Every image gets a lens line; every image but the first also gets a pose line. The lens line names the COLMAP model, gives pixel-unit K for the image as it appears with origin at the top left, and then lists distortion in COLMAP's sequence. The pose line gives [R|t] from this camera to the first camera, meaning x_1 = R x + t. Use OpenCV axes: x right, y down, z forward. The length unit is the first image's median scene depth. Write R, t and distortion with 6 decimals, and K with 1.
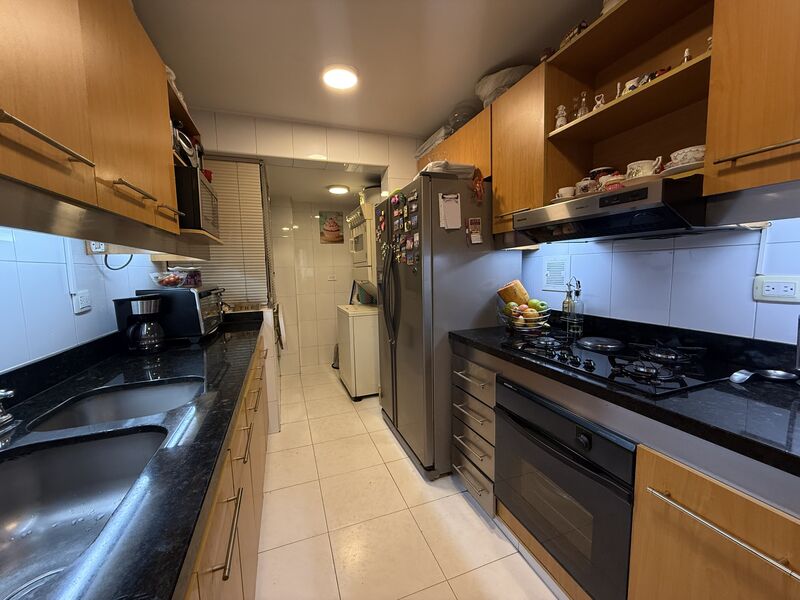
lens RADIAL K [[320.2, 0, 398.5], [0, 320.2, 300.7], [0, 0, 1]] dist [0.003326, 0.000095]
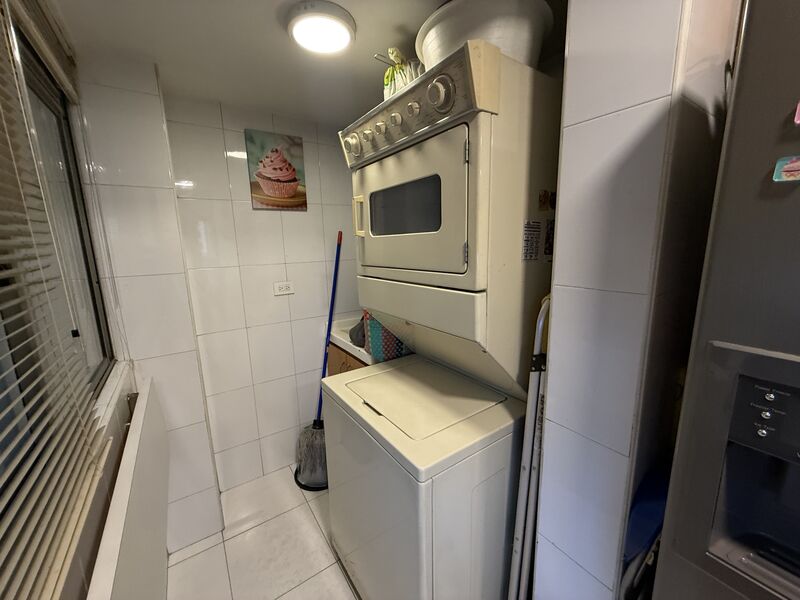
lens RADIAL K [[320.2, 0, 403.0], [0, 320.2, 301.8], [0, 0, 1]] dist [0.003326, 0.000095]
pose [[0.966931, -0.043734, 0.251260, -0.162976], [0.023082, 0.996151, 0.084563, -0.088663], [-0.253992, -0.075967, 0.964218, 0.533618]]
